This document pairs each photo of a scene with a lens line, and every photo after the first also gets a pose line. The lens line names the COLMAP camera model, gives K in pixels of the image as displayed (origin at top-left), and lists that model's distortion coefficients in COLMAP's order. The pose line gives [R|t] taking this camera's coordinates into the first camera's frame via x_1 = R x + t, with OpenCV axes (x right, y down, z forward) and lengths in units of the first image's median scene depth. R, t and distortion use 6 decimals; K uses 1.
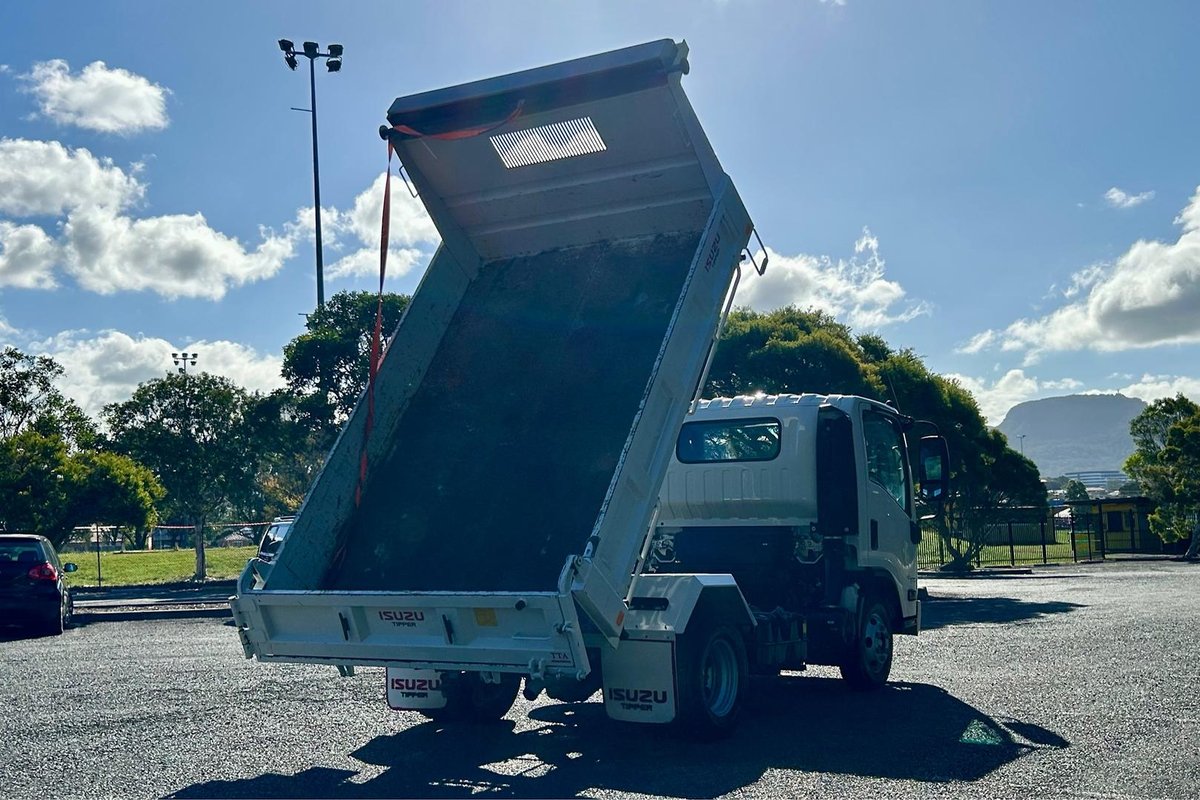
lens RADIAL K [[1400.2, 0, 581.7], [0, 1400.2, 386.1], [0, 0, 1]] dist [0.180264, -0.535393]
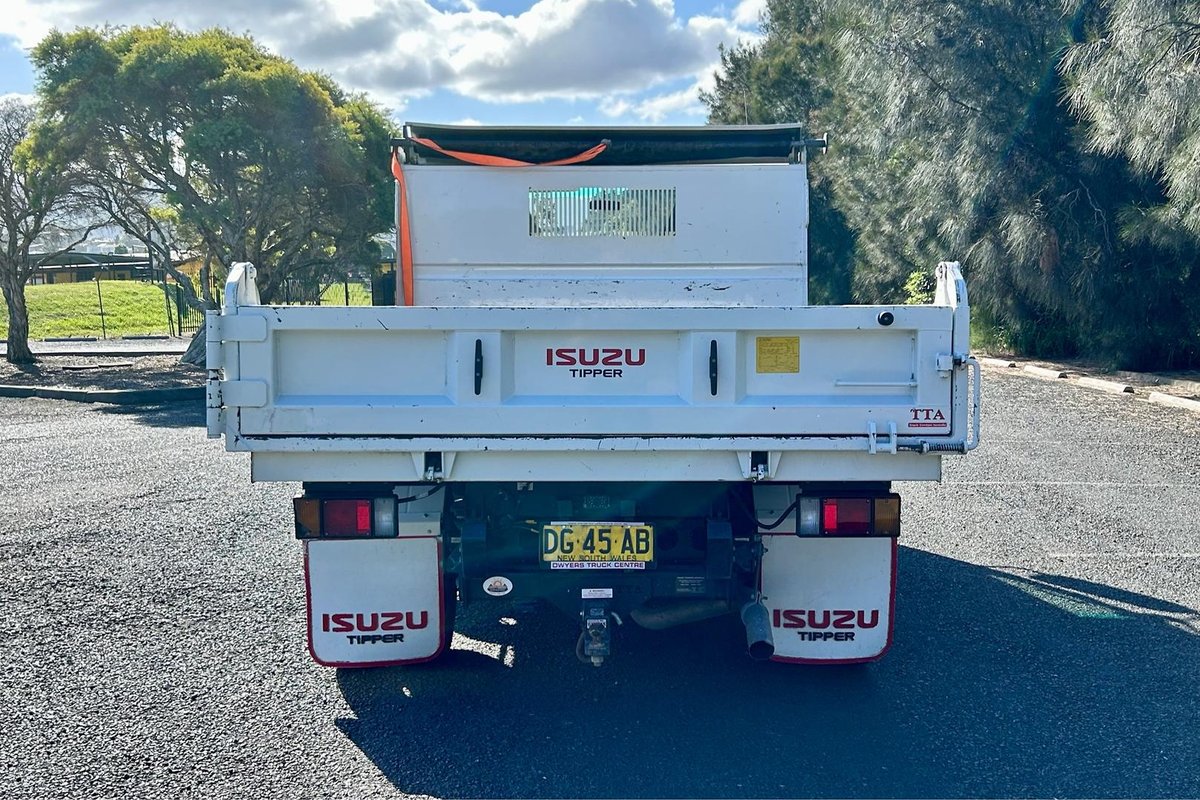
lens RADIAL K [[1390.2, 0, 606.0], [0, 1390.2, 394.1], [0, 0, 1]] dist [0.192375, -0.575309]
pose [[0.844583, -0.033223, 0.534392, -0.108770], [-0.063387, 0.984850, 0.161409, 0.006528], [-0.531659, -0.170197, 0.829682, 0.155189]]
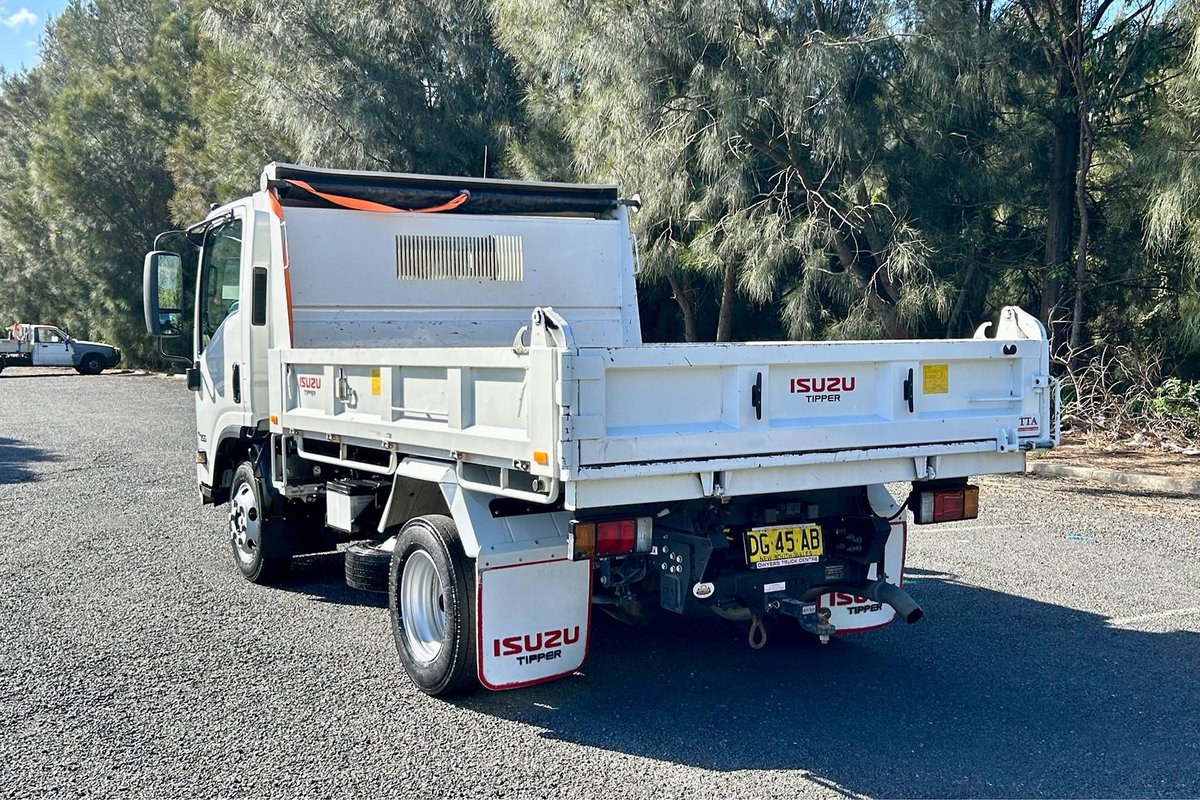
lens RADIAL K [[1390.2, 0, 606.0], [0, 1390.2, 394.1], [0, 0, 1]] dist [0.192375, -0.575309]
pose [[0.444088, -0.038715, 0.895147, -0.206340], [-0.093088, 0.991666, 0.089070, 0.014712], [-0.891135, -0.122882, 0.436783, 0.228324]]
